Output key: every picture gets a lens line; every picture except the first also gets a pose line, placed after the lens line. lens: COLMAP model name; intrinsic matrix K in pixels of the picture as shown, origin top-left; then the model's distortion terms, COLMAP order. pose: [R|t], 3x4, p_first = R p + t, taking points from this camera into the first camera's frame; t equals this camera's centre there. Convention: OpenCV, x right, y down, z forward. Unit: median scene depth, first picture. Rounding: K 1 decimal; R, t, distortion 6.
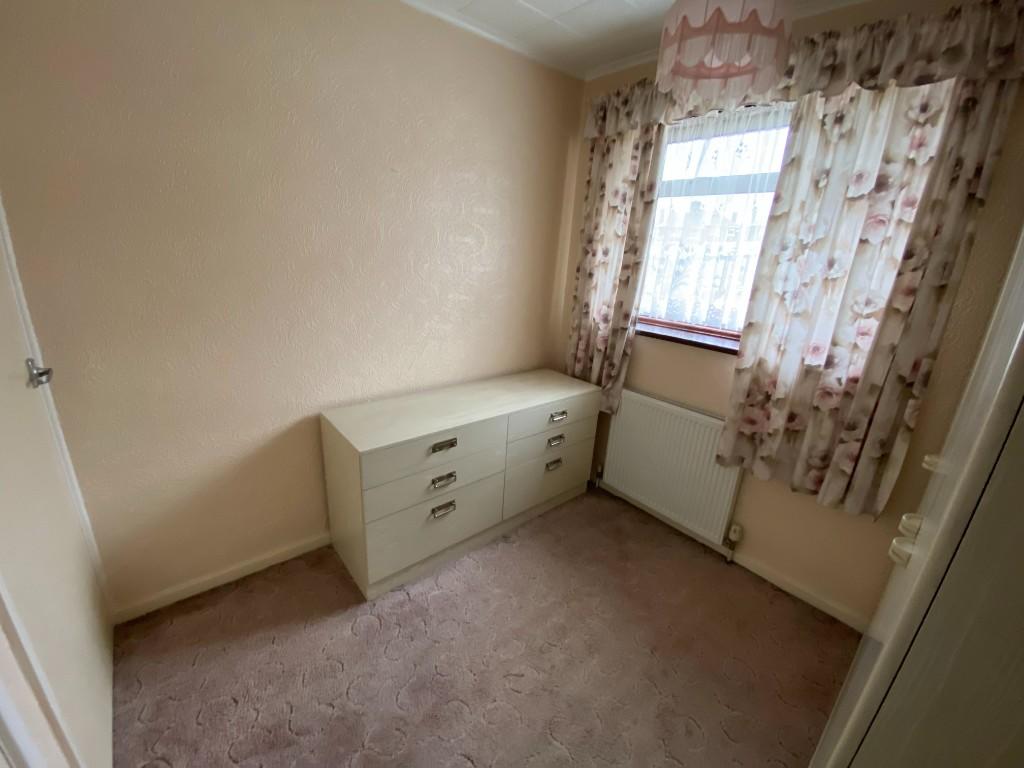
lens RADIAL K [[421.4, 0, 506.3], [0, 421.4, 382.6], [0, 0, 1]] dist [0.019474, -0.010347]
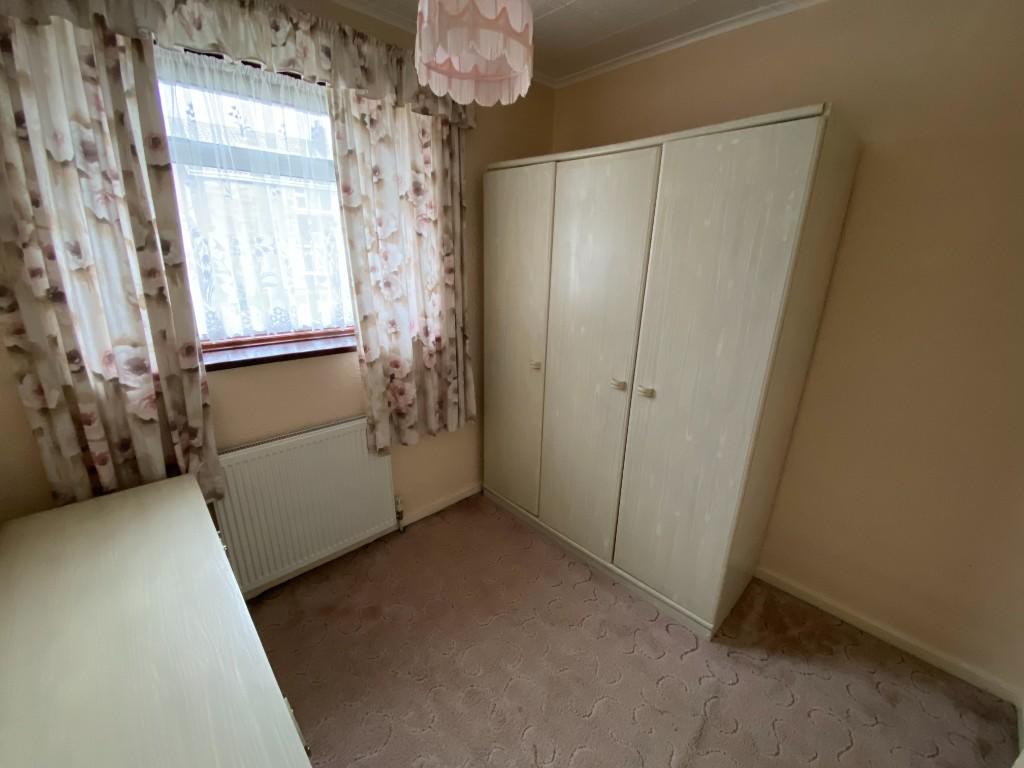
lens RADIAL K [[421.4, 0, 508.6], [0, 421.4, 384.7], [0, 0, 1]] dist [0.019474, -0.010347]
pose [[-0.034105, -0.353514, 0.934807, -0.409600], [0.286797, 0.892550, 0.347997, -0.235168], [-0.957384, 0.279969, 0.070946, 0.621512]]
